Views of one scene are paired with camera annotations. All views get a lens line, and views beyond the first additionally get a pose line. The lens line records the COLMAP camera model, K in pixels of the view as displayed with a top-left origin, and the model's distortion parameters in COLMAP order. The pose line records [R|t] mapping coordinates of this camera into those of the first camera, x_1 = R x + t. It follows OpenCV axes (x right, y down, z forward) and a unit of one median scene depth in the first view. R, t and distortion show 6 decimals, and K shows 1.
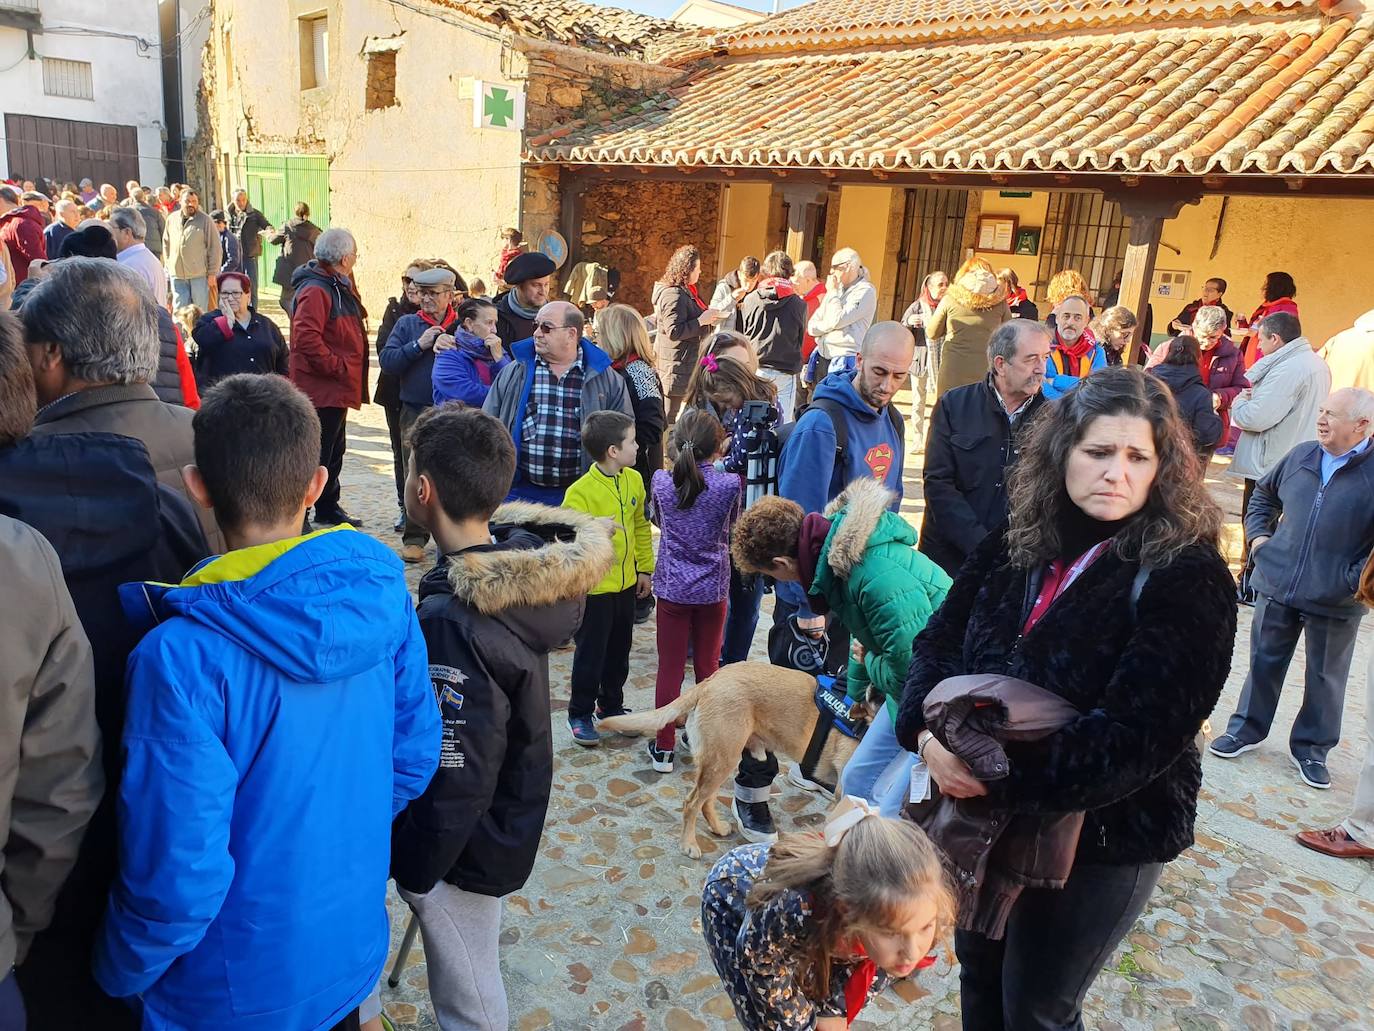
lens RADIAL K [[1090.5, 0, 690.6], [0, 1090.5, 539.1], [0, 0, 1]] dist [0.000327, 0.013661]
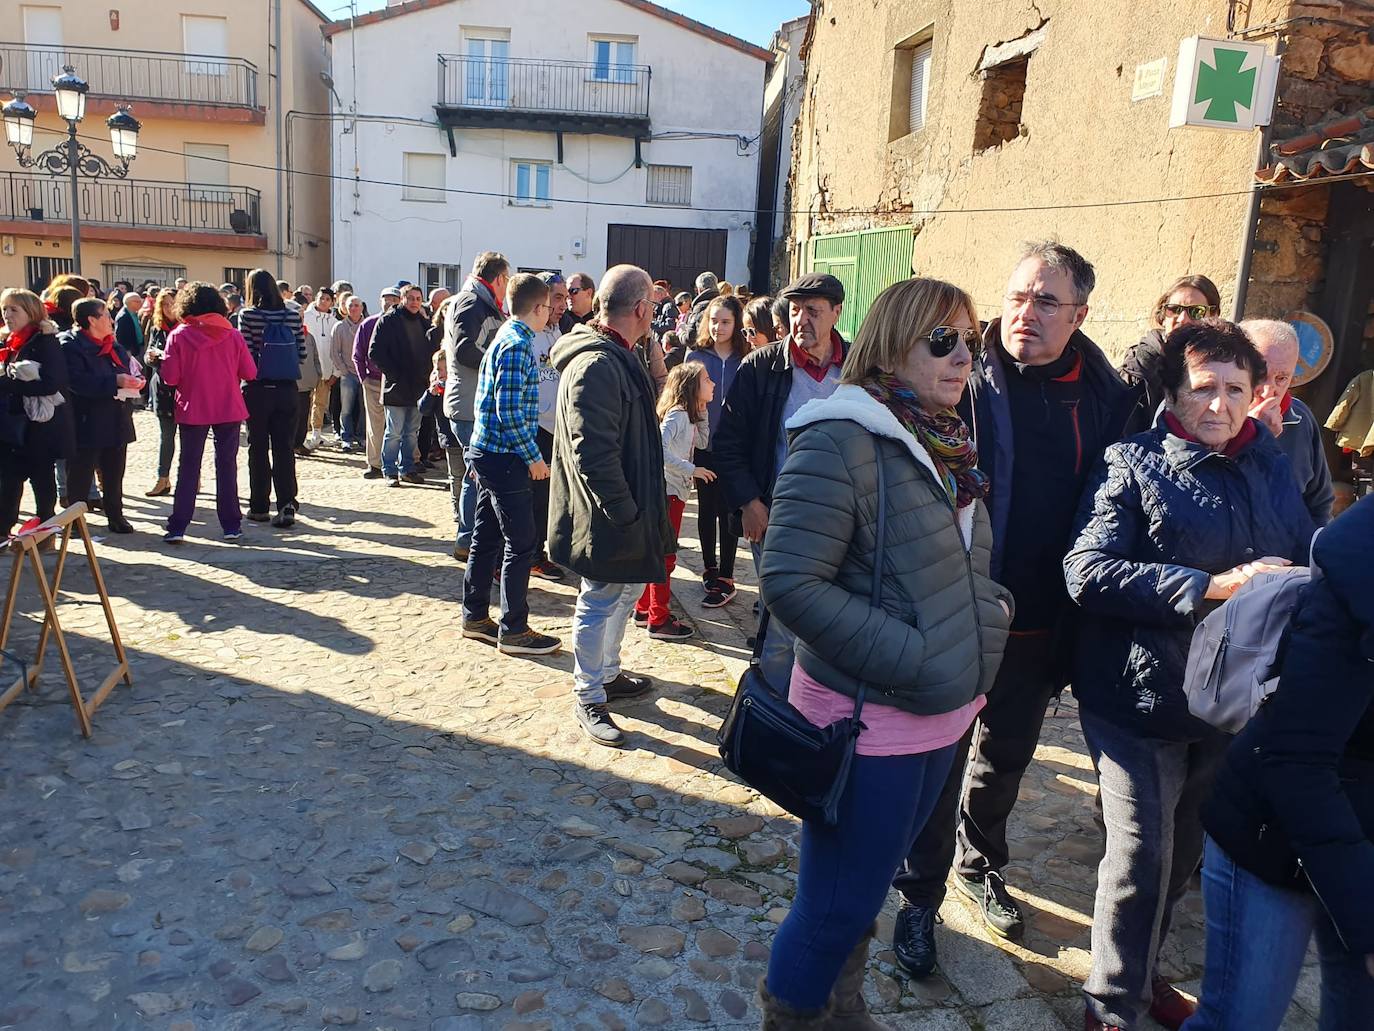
lens RADIAL K [[1070.9, 0, 687.0], [0, 1070.9, 515.5], [0, 0, 1]] dist [0.003496, 0.003790]
pose [[0.863385, 0.065386, -0.500290, -0.105680], [-0.120747, 0.989531, -0.079053, -0.097663], [0.489884, 0.128662, 0.862241, 0.375906]]
